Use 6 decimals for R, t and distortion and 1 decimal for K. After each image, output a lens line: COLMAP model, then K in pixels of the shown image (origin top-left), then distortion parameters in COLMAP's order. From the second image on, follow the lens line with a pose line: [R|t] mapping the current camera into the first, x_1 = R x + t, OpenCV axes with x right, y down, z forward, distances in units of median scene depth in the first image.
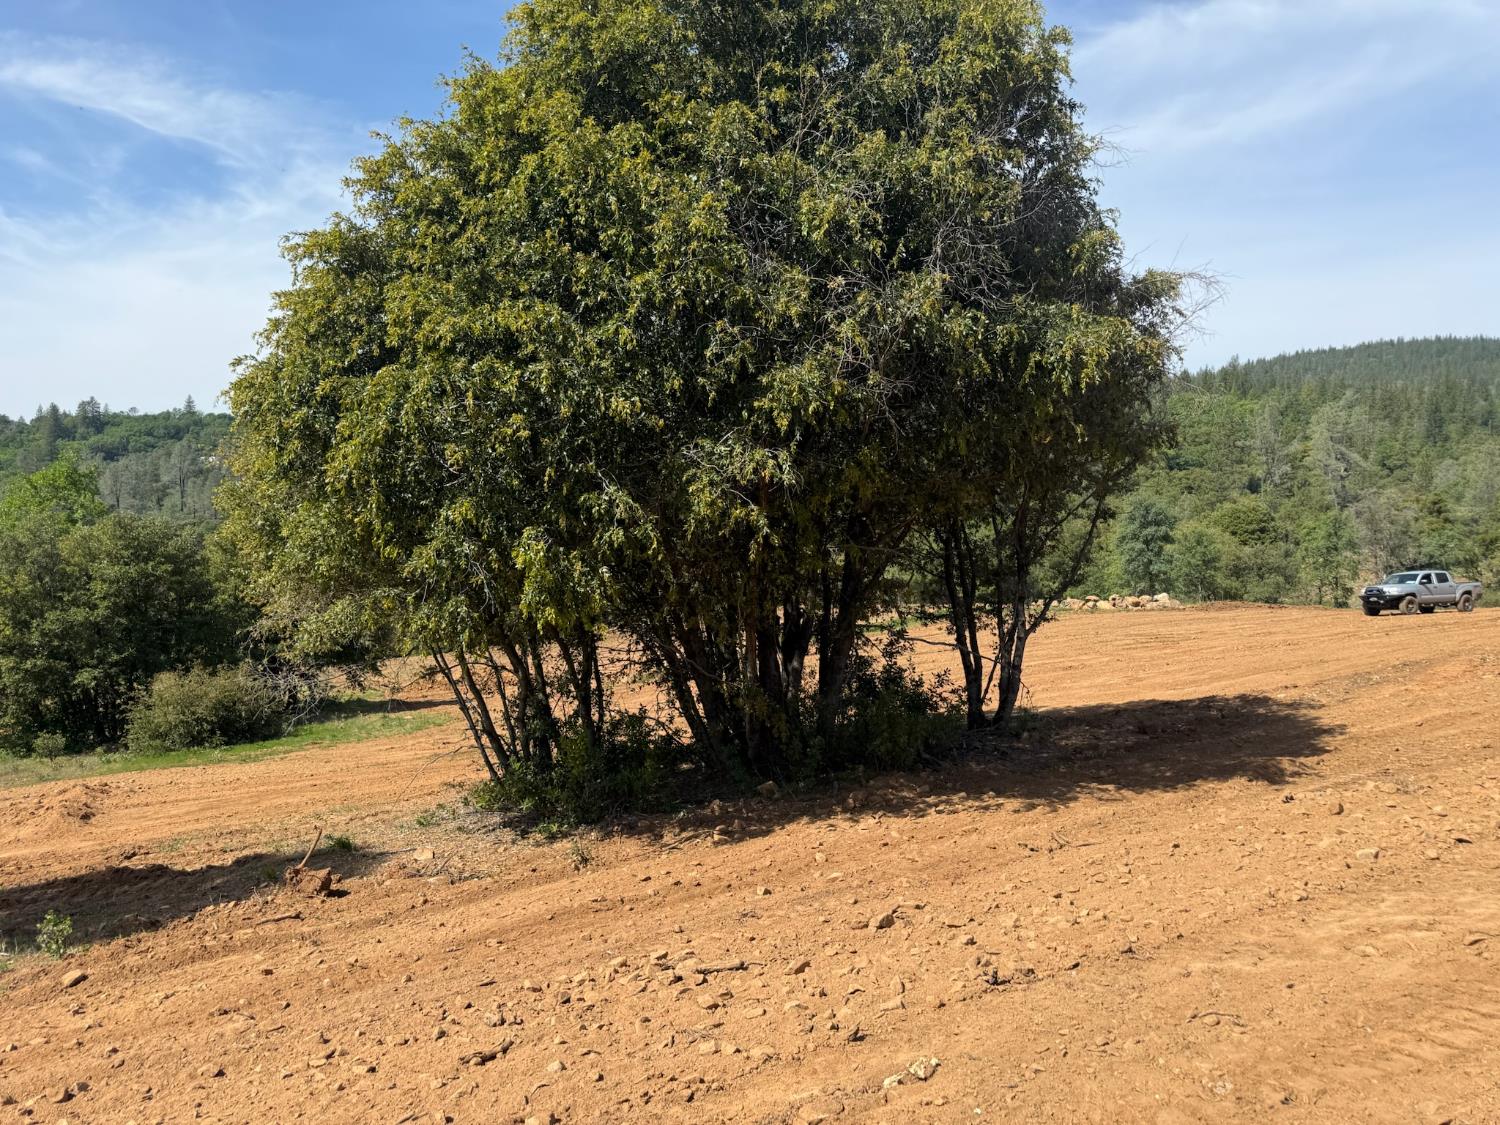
lens RADIAL K [[1079.2, 0, 778.3], [0, 1079.2, 570.4], [0, 0, 1]] dist [0.043796, -0.043690]
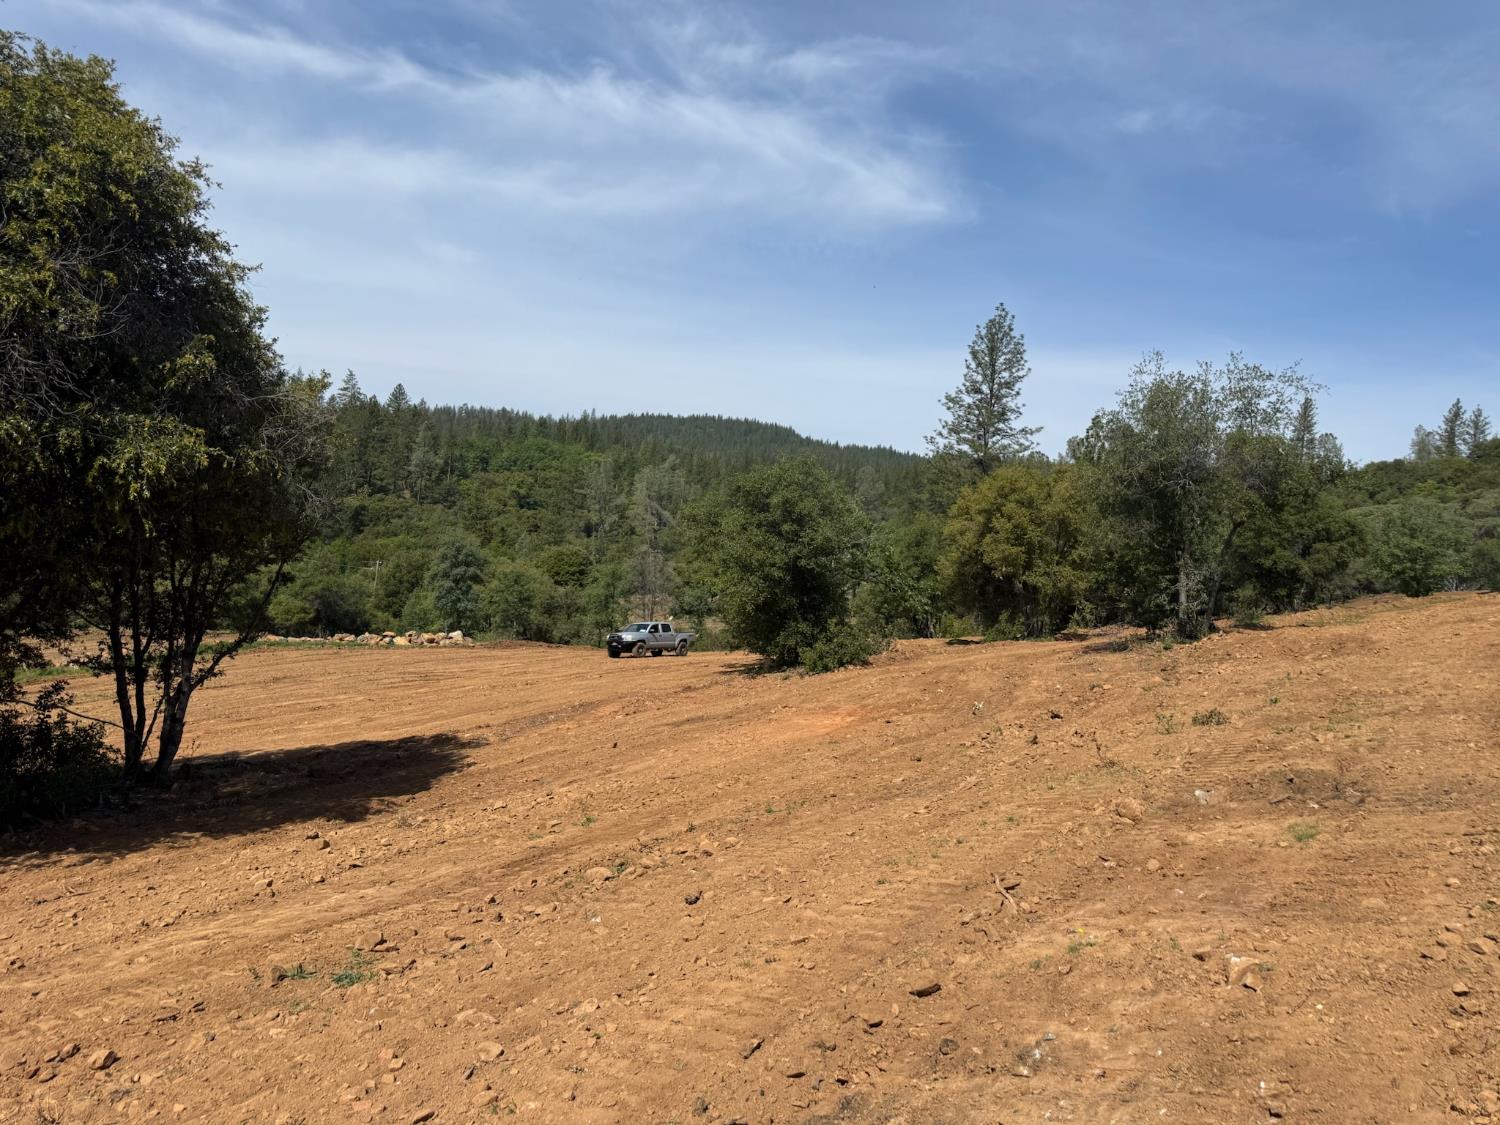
lens RADIAL K [[1079.2, 0, 864.8], [0, 1079.2, 561.2], [0, 0, 1]] dist [0.043796, -0.043690]
pose [[0.828741, 0.061184, 0.556278, 0.078140], [-0.048710, 0.998119, -0.037214, -0.025471], [-0.557509, 0.003744, 0.830163, -0.110955]]
